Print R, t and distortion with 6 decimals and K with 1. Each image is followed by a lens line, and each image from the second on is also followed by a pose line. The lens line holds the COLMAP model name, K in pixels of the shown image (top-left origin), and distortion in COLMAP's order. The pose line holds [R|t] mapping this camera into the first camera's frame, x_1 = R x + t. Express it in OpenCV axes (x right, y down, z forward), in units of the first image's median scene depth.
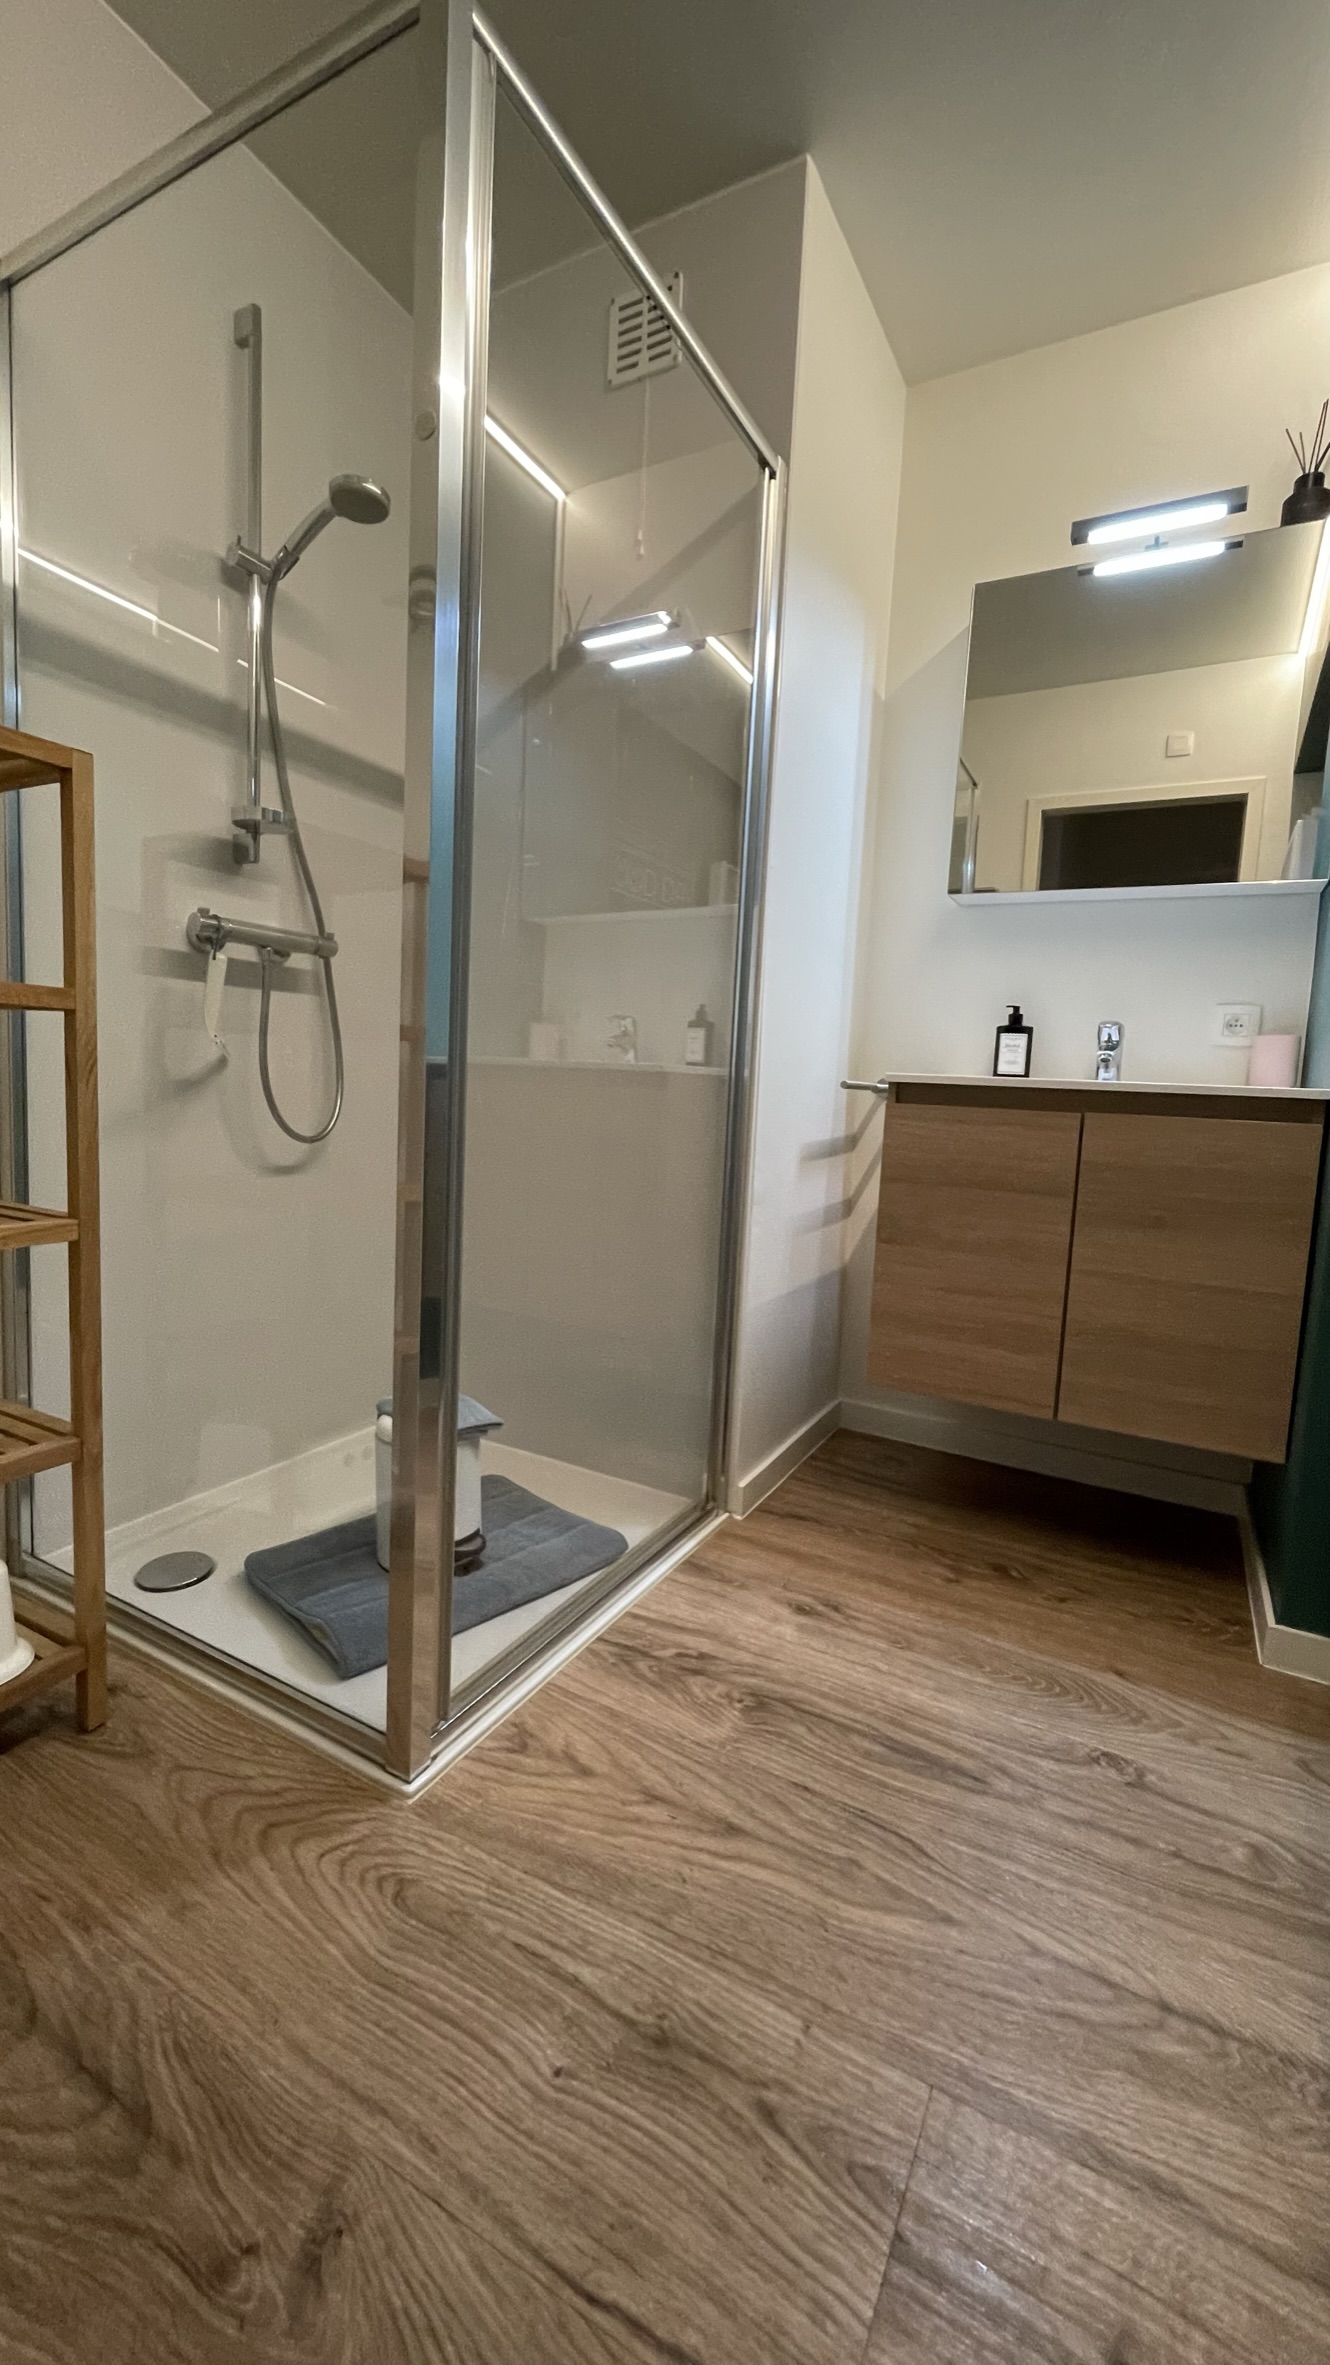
lens RADIAL K [[951.0, 0, 665.0], [0, 951.0, 1182.5], [0, 0, 1]] dist [-0.000645, -0.000763]
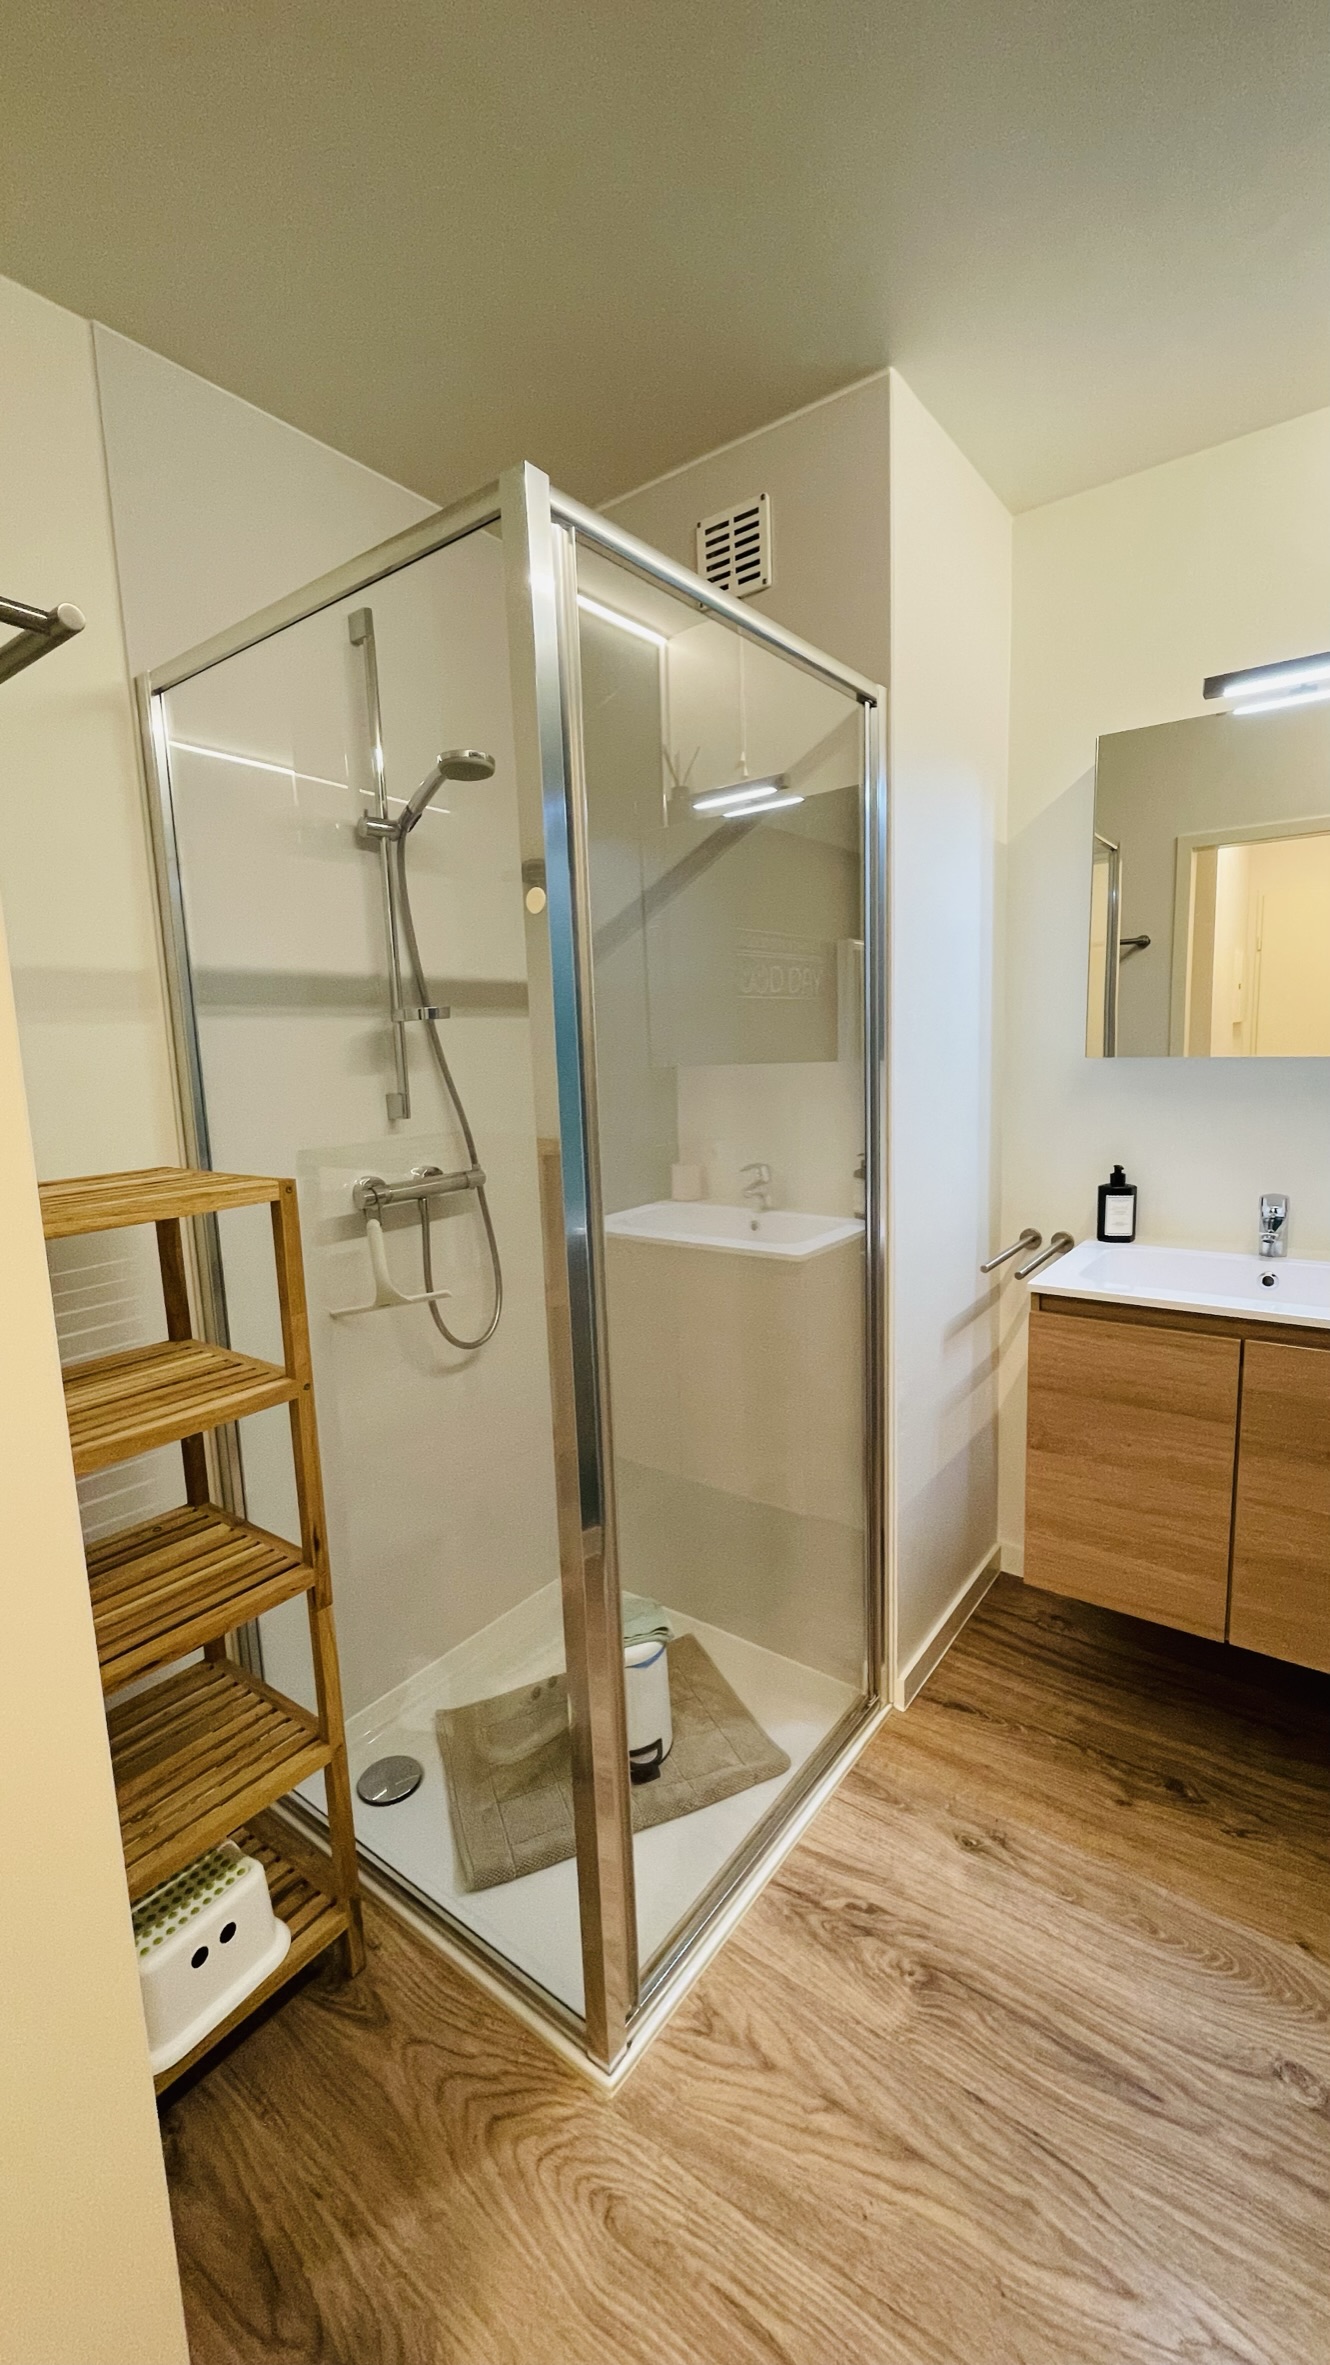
lens RADIAL K [[951.0, 0, 665.0], [0, 951.0, 1182.5], [0, 0, 1]] dist [-0.000645, -0.000763]
pose [[0.986141, -0.062348, -0.153751, 0.026547], [0.068811, 0.996941, 0.037074, -0.374600], [0.150970, -0.047140, 0.987414, -0.034575]]
